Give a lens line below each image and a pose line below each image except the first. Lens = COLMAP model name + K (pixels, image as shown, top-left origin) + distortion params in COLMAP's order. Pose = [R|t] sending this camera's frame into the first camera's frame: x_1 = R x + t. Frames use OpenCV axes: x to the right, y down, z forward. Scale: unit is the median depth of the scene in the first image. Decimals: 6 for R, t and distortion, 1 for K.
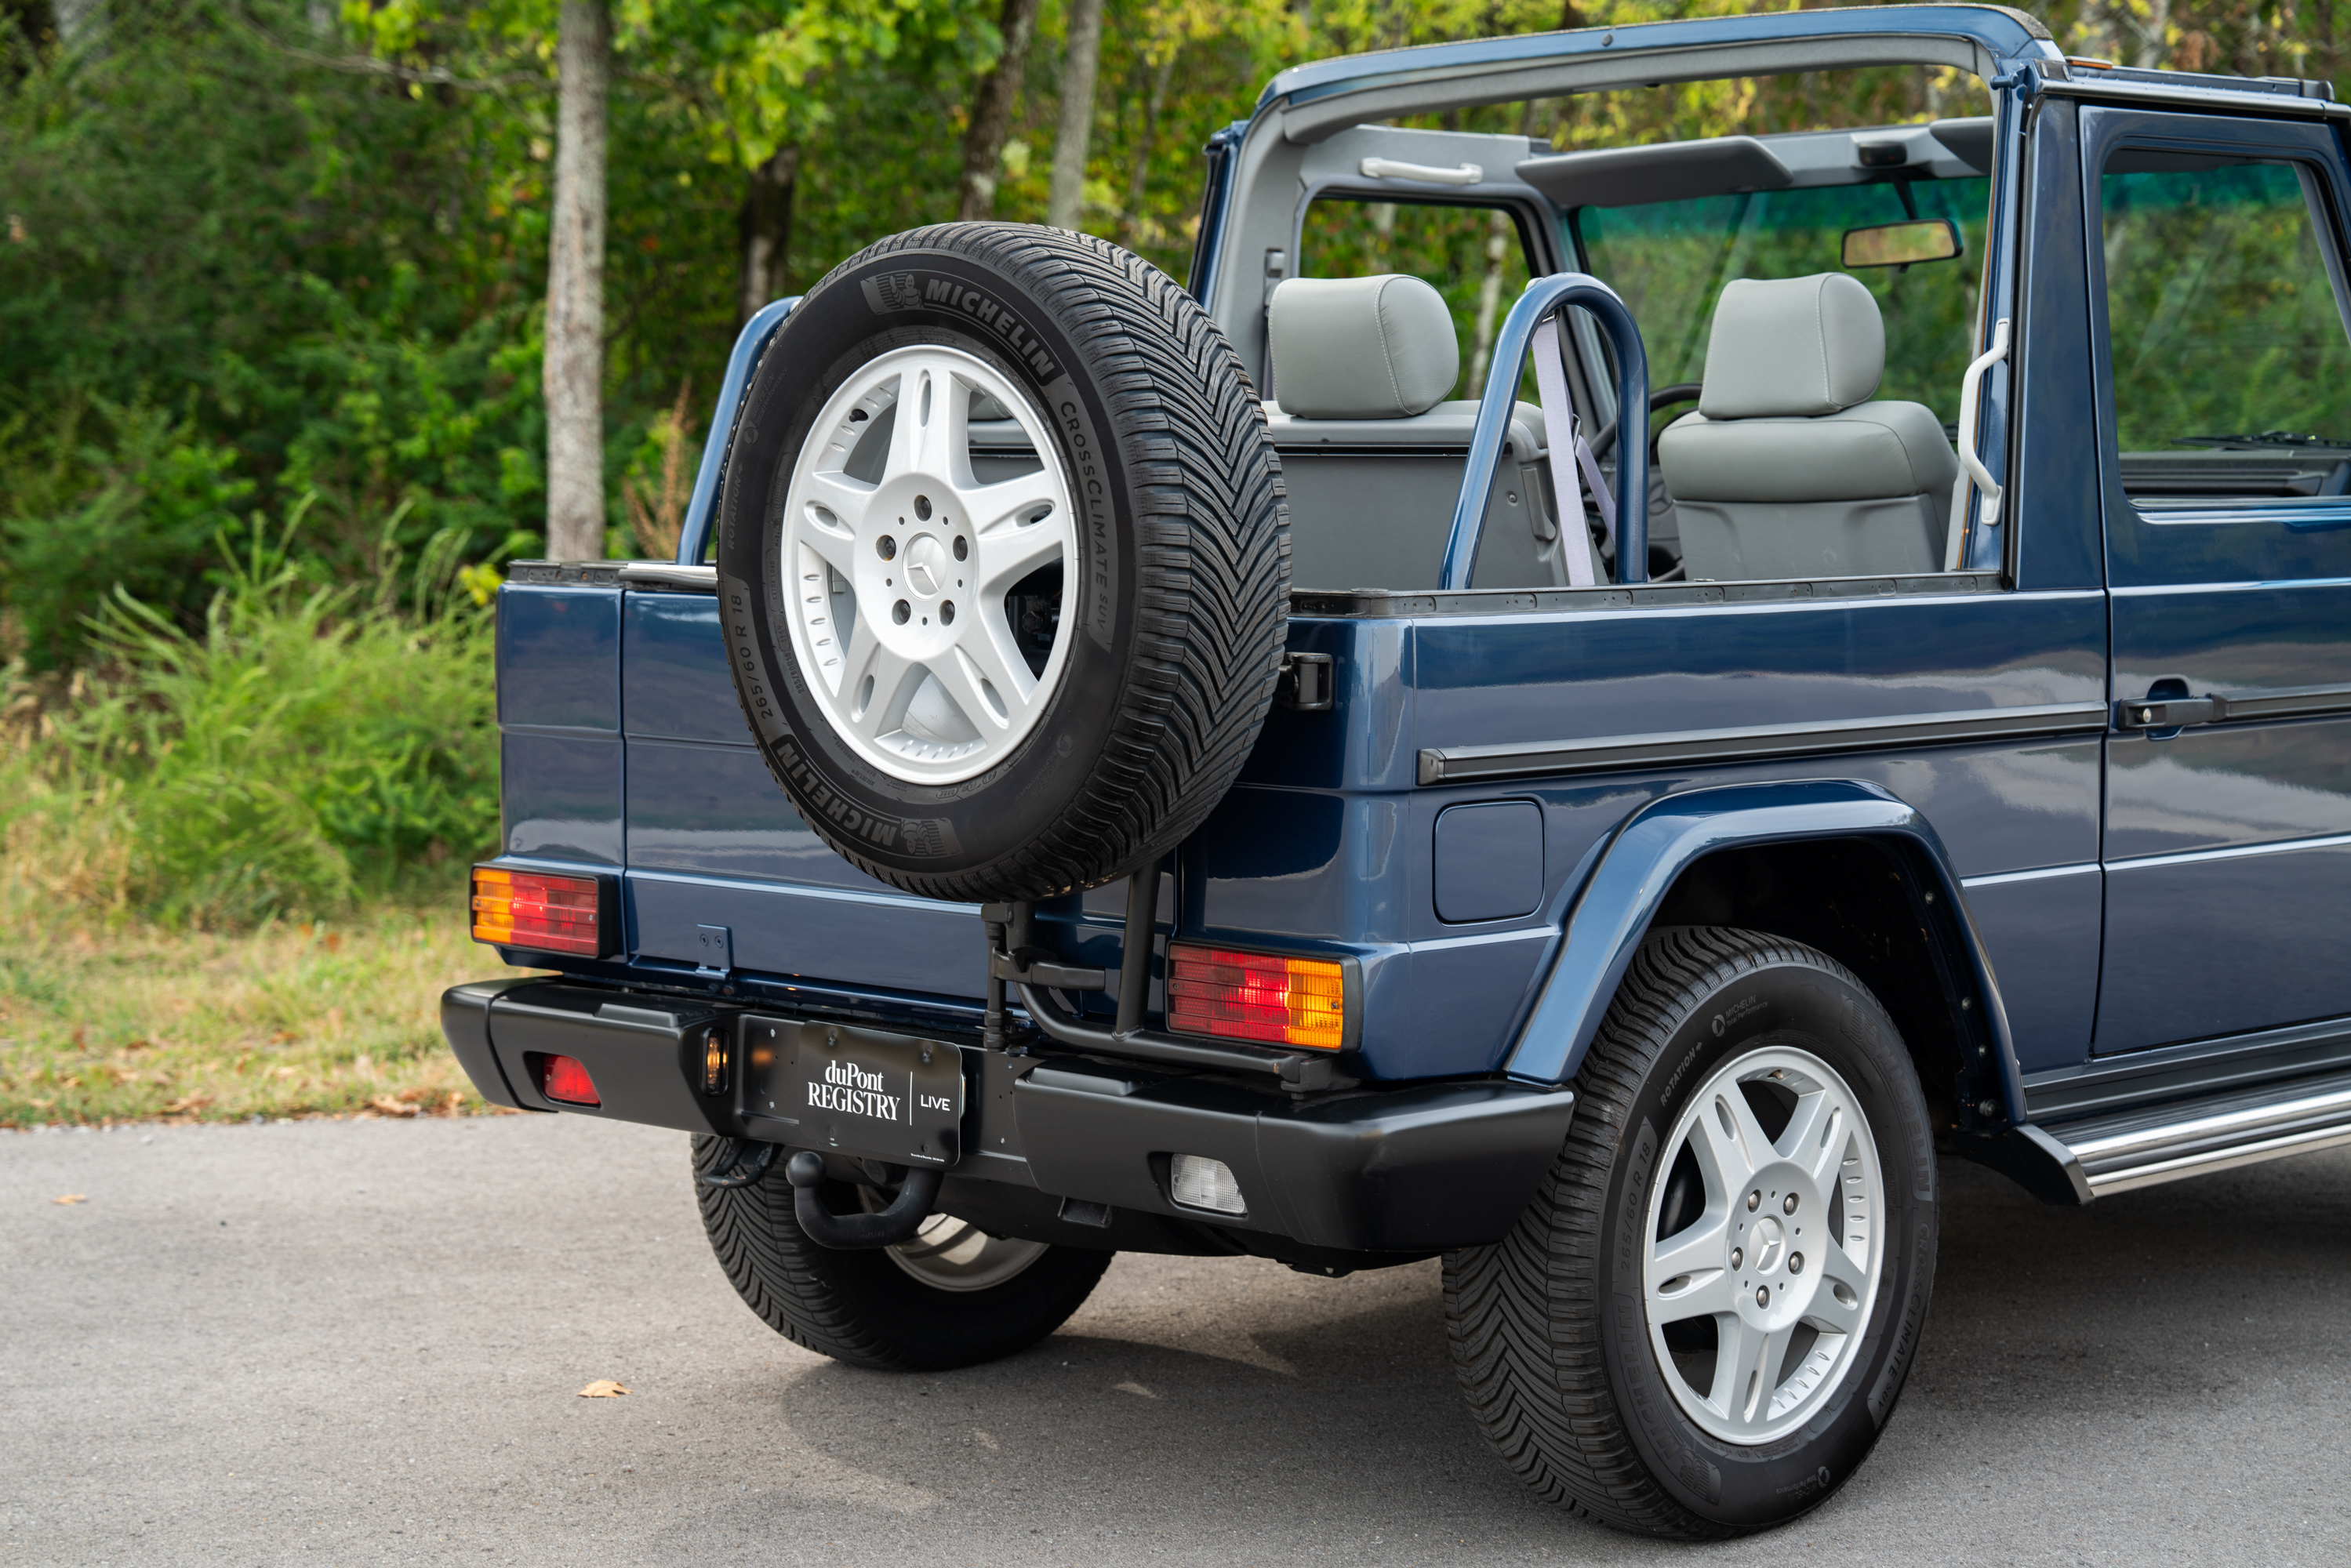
lens RADIAL K [[4414.5, 0, 1193.3], [0, 4414.5, 820.4], [0, 0, 1]] dist [0.332395, 0.000000]
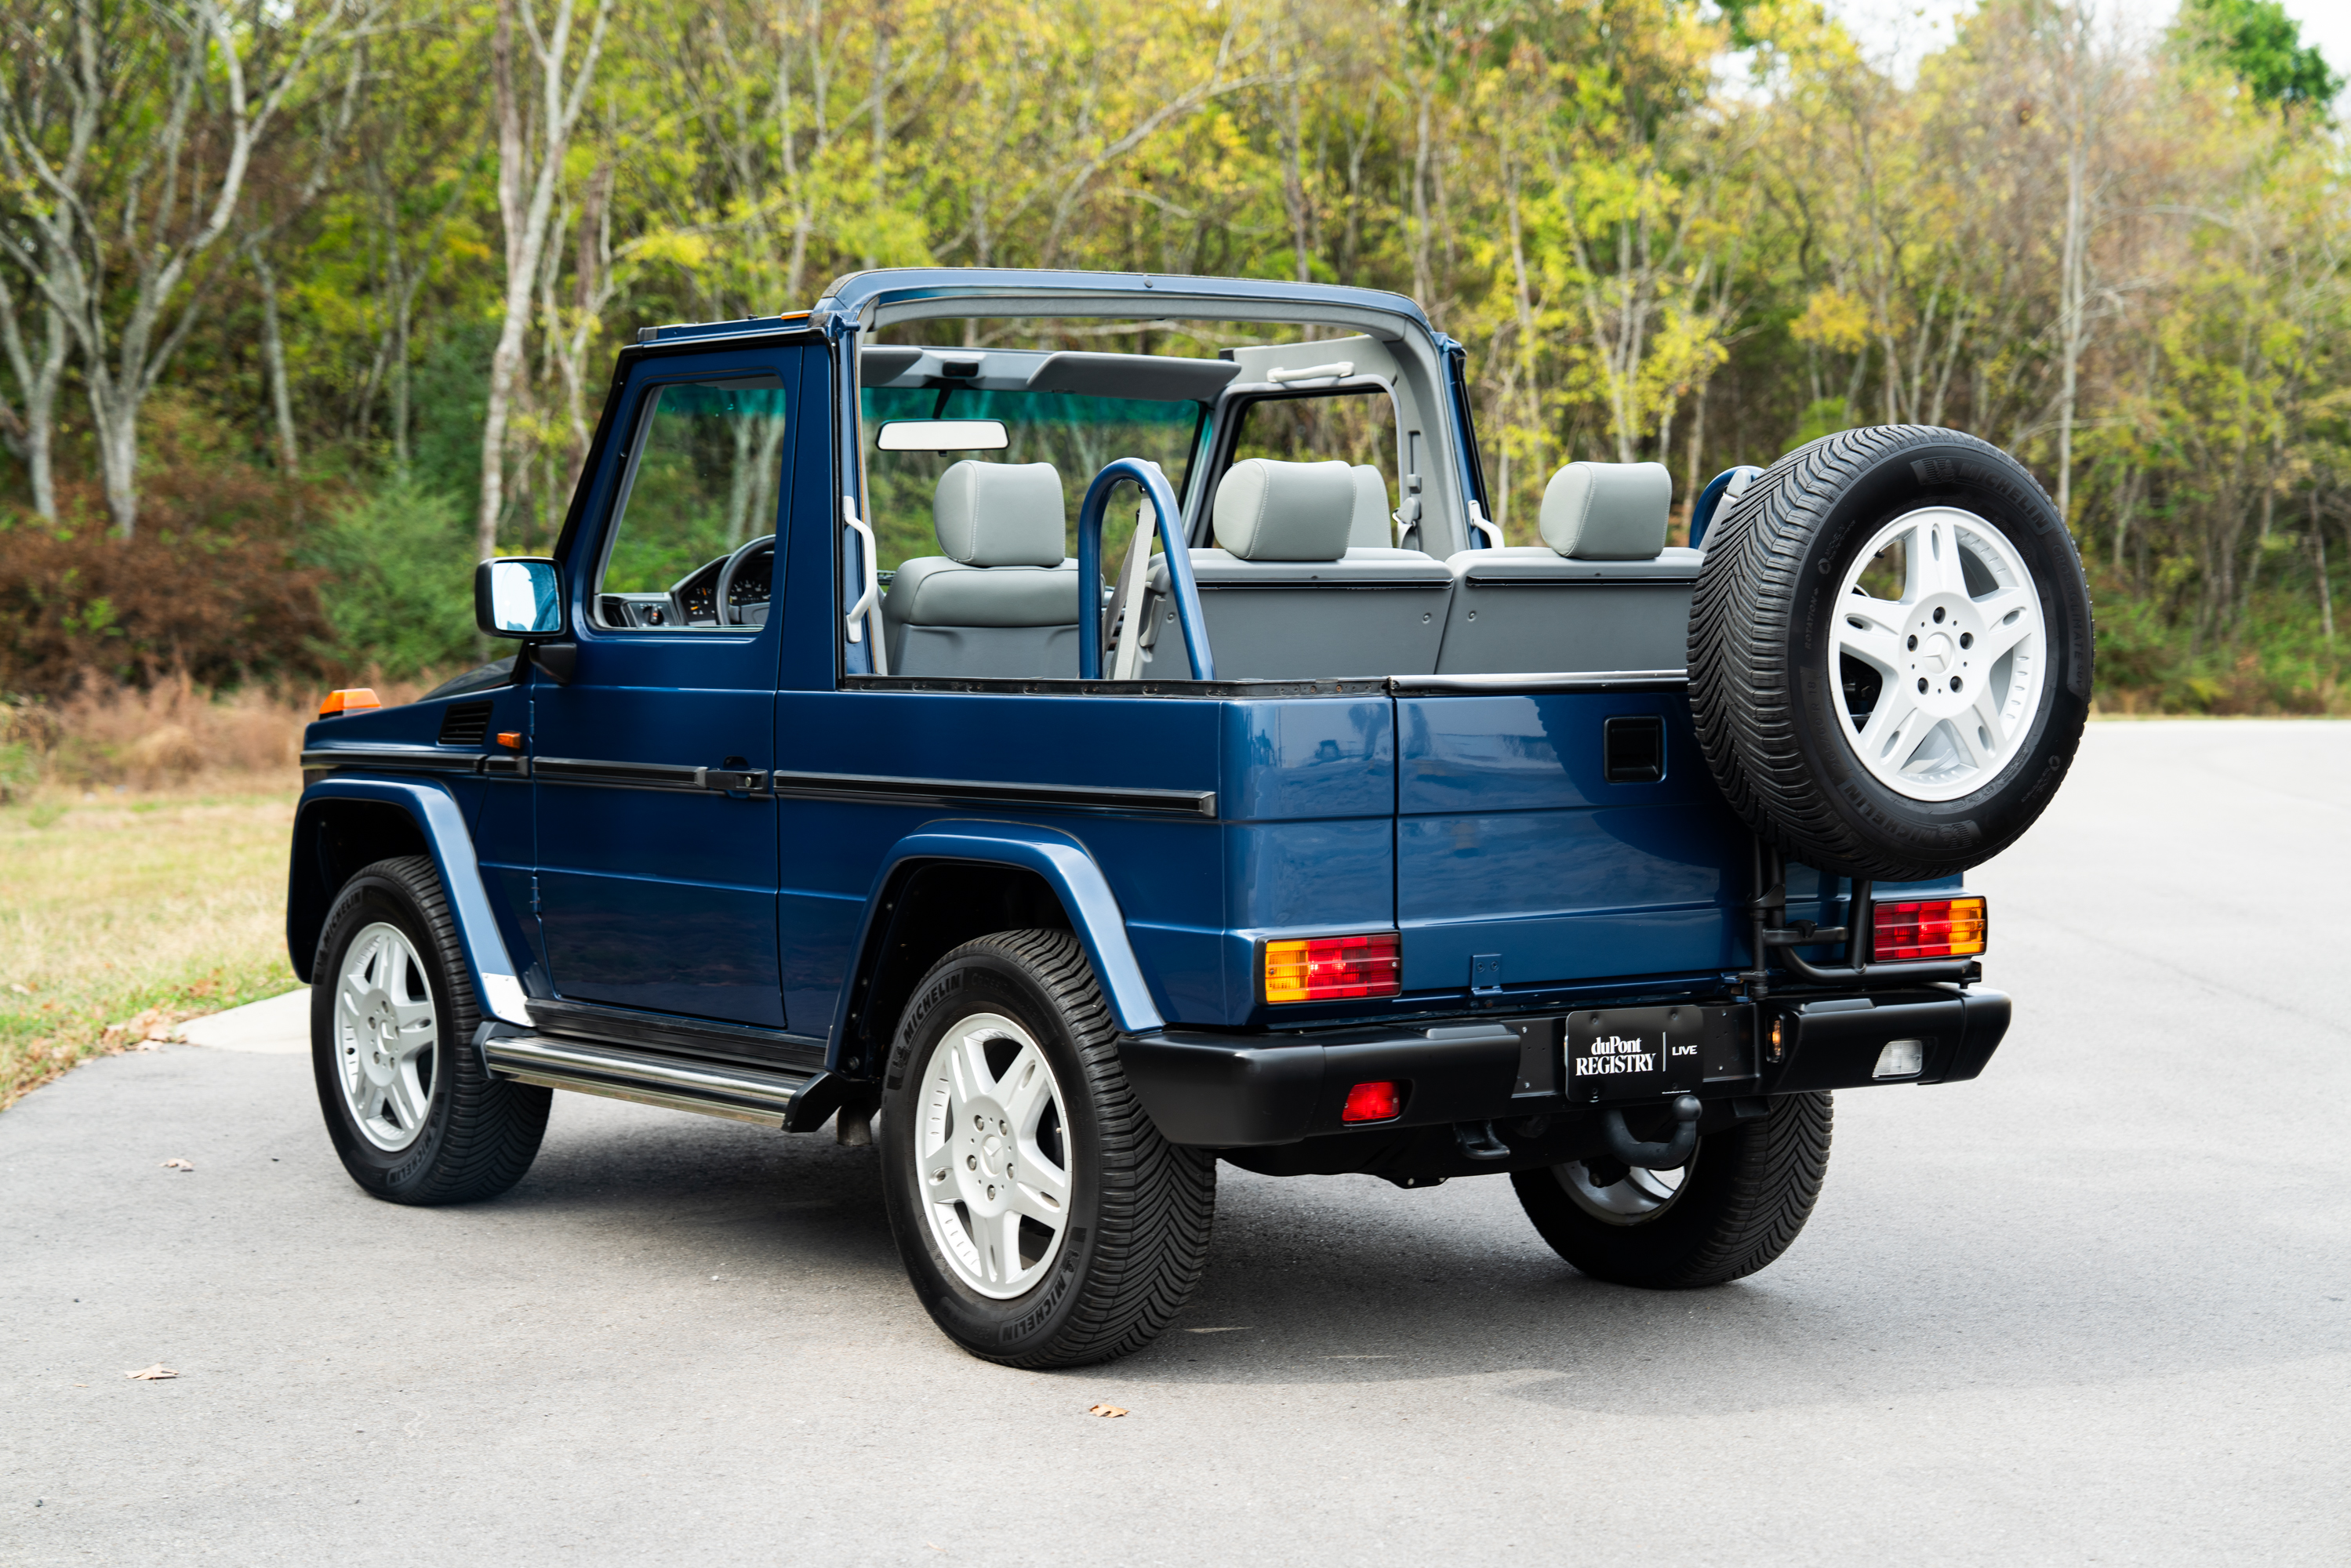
lens RADIAL K [[4414.5, 0, 1170.7], [0, 4414.5, 805.8], [0, 0, 1]] dist [0.332395, 0.000000]
pose [[0.187245, -0.049940, 0.981043, -1.354206], [0.089947, 0.995383, 0.033503, -0.068597], [-0.978187, 0.081968, 0.190872, 0.830211]]
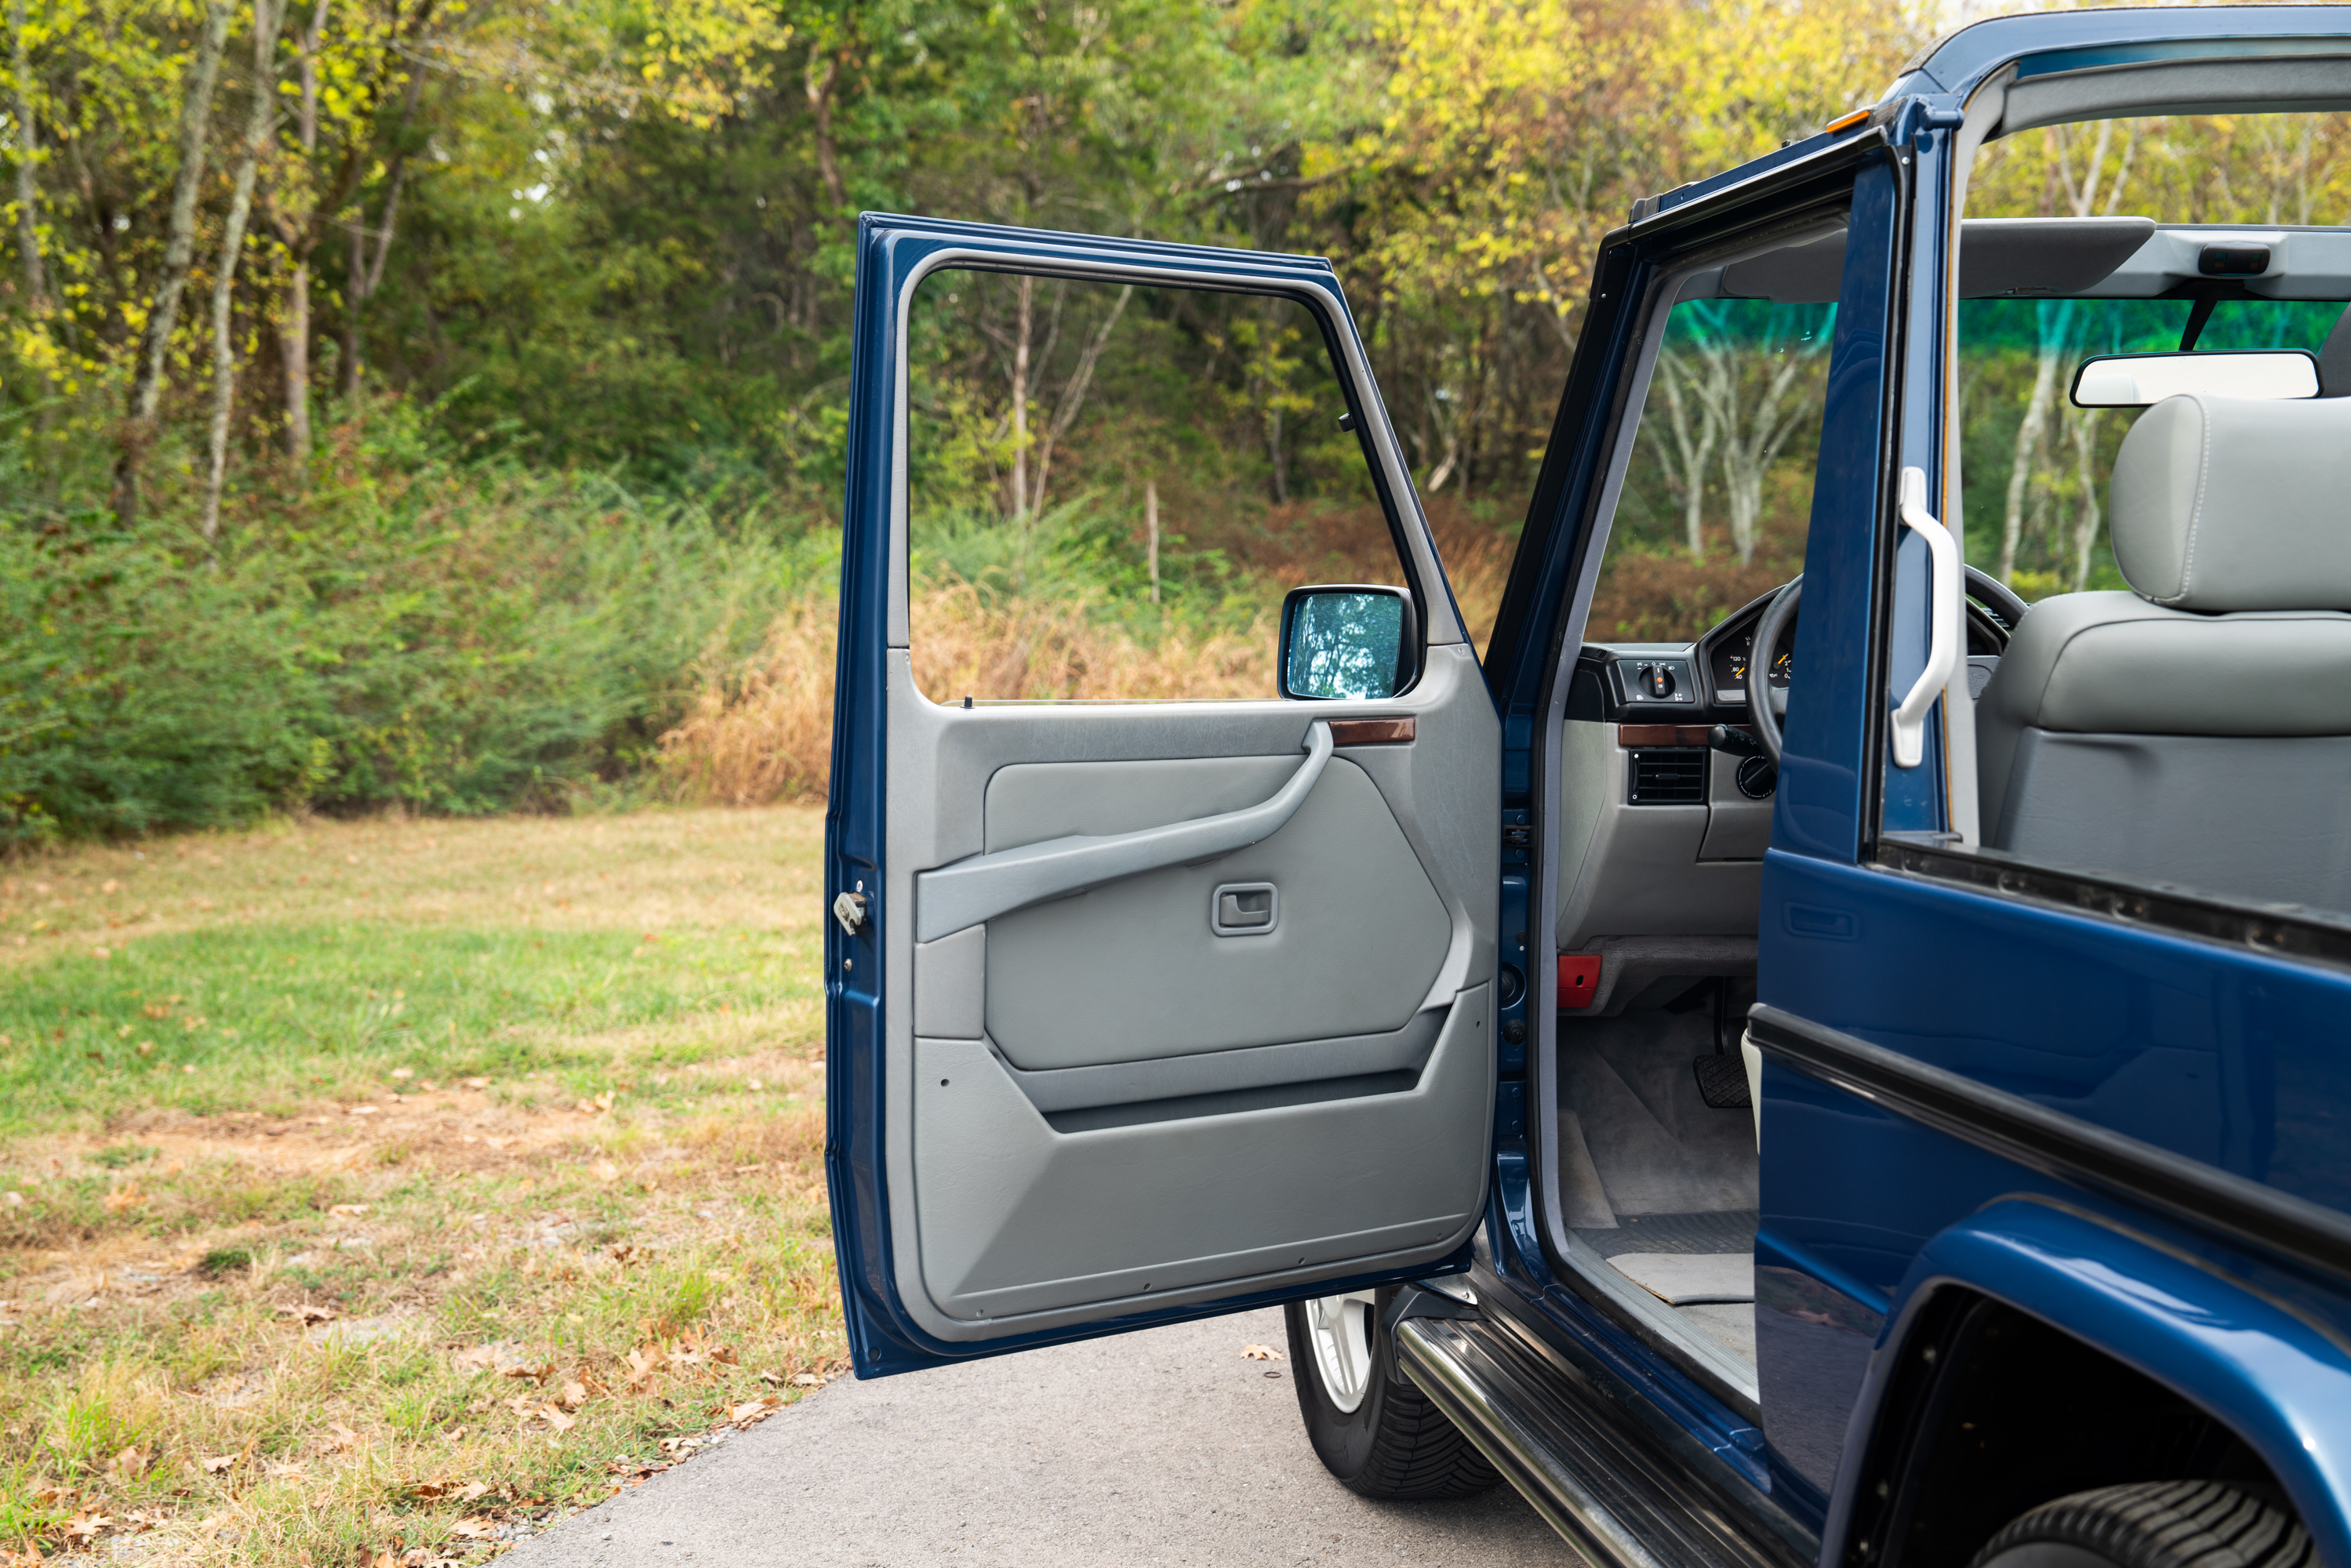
lens RADIAL K [[2840.1, 0, 1163.5], [0, 2840.1, 843.6], [0, 0, 1]] dist [0.116636, 0.000000]
pose [[0.597266, -0.062782, 0.799582, -0.436176], [0.054314, 0.997809, 0.037776, -0.092789], [-0.800202, 0.020867, 0.599367, 1.013281]]
